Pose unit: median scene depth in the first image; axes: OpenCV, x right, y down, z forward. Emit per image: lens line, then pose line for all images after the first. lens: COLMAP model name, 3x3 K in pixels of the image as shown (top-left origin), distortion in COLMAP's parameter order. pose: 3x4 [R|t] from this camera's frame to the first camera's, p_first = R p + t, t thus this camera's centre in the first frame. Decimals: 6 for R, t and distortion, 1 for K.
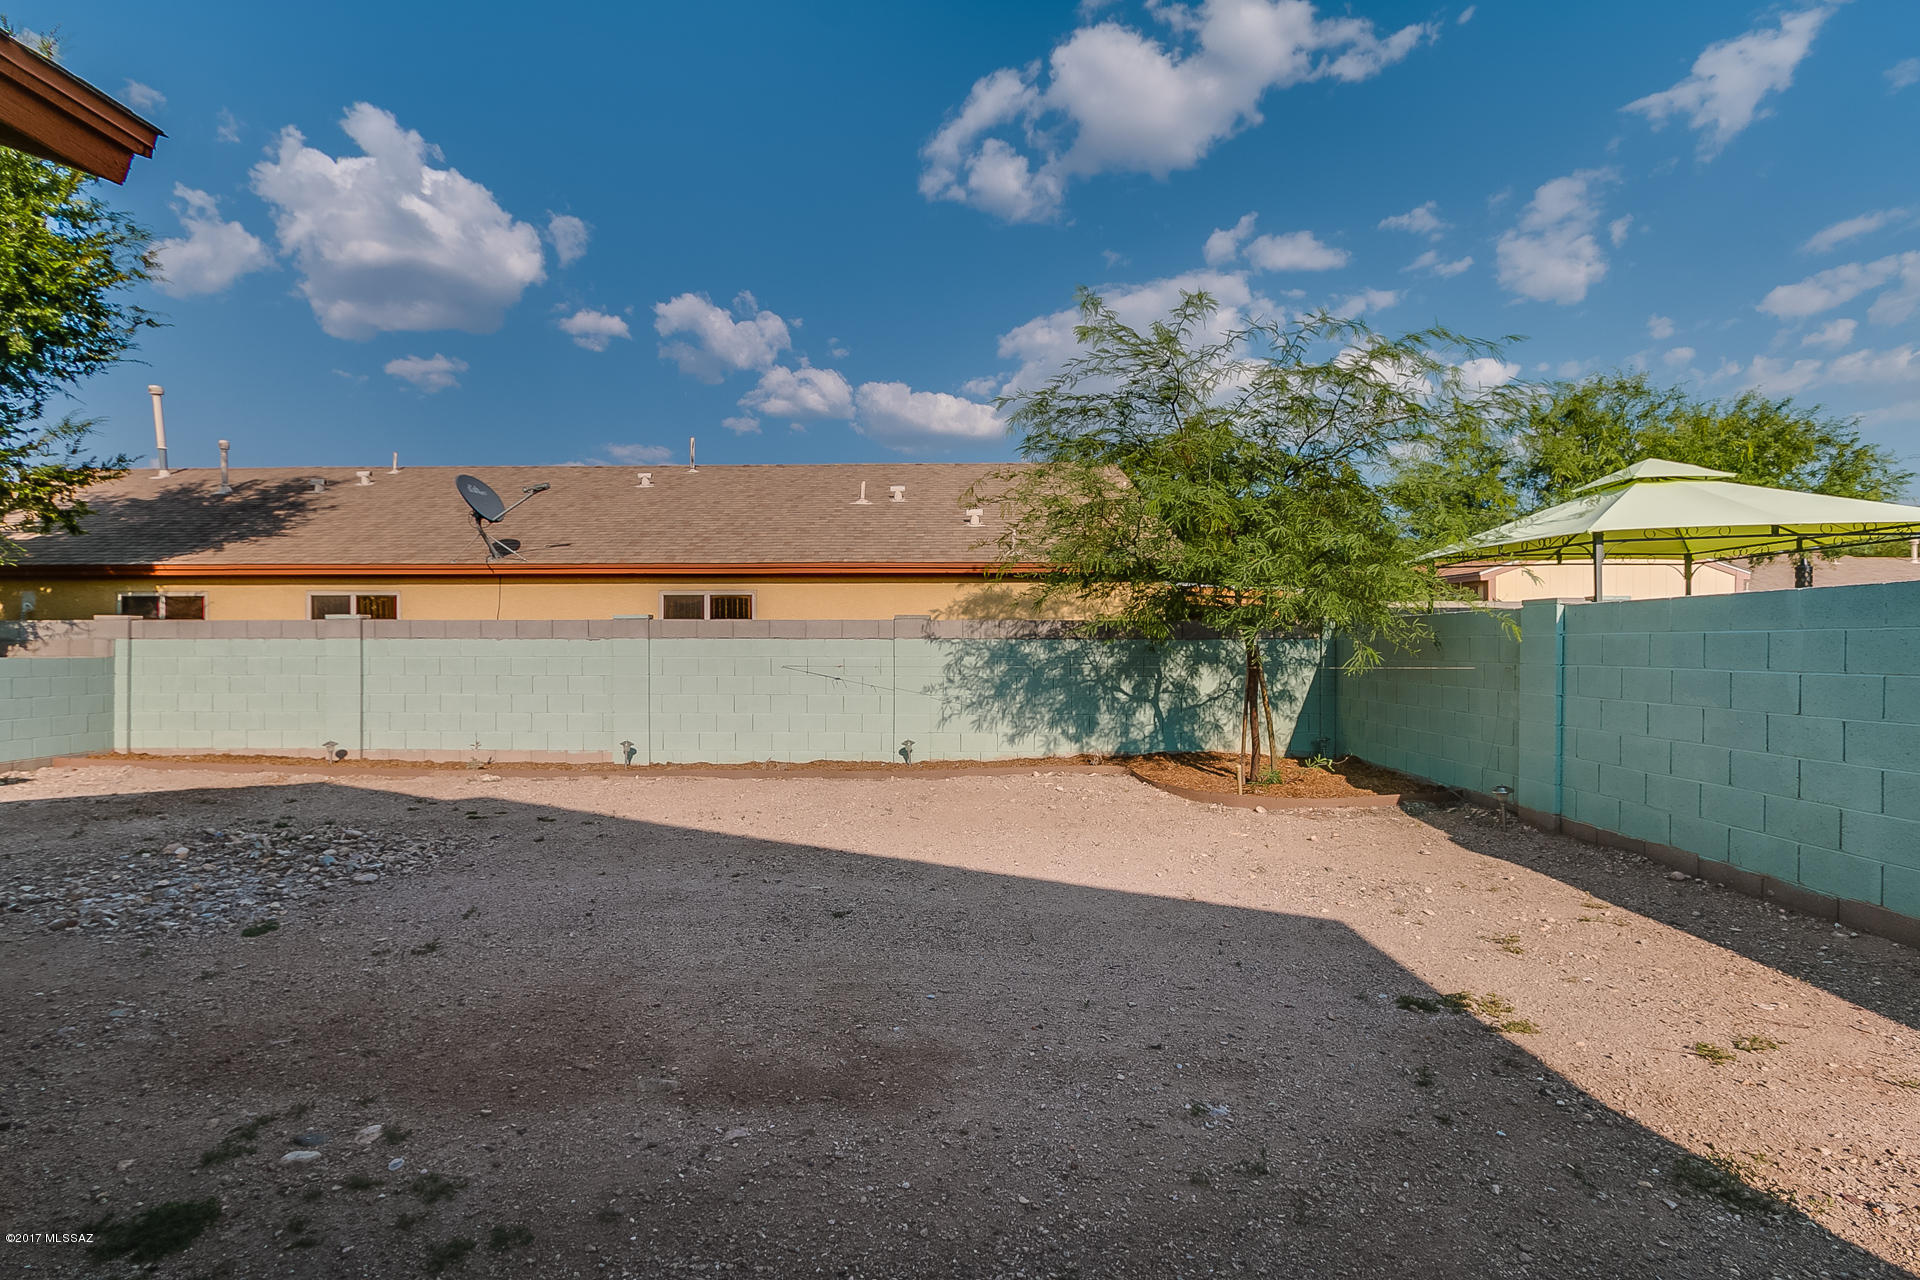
lens RADIAL K [[908.2, 0, 965.7], [0, 908.2, 634.0], [0, 0, 1]] dist [-0.024902, 0.004718]
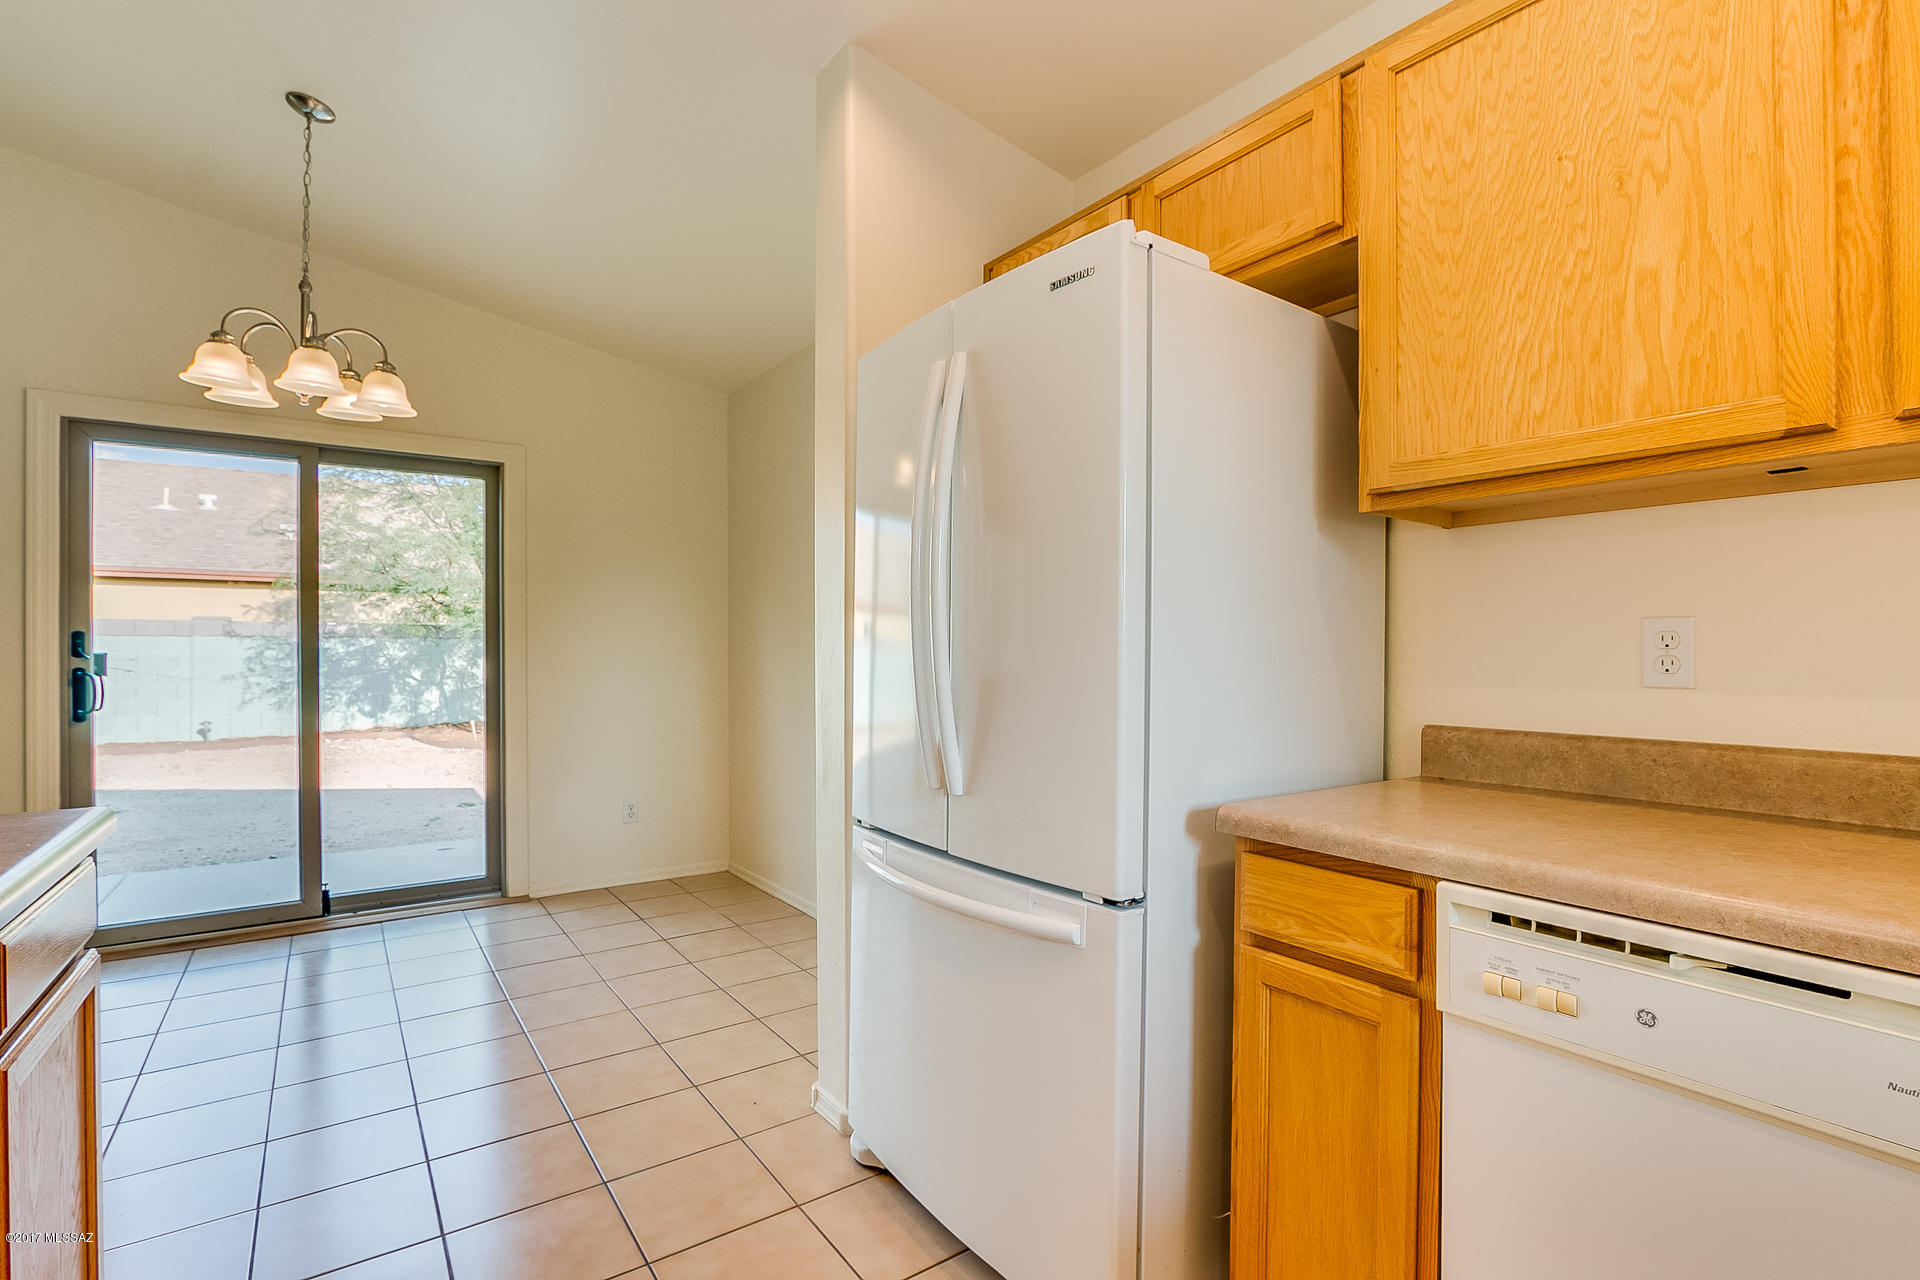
lens RADIAL K [[908.2, 0, 958.2], [0, 908.2, 638.9], [0, 0, 1]] dist [-0.024902, 0.004718]
pose [[0.827294, 0.012441, 0.561631, 0.092989], [-0.011882, 0.999919, -0.004647, 0.004065], [-0.561643, -0.002829, 0.827375, -0.522849]]
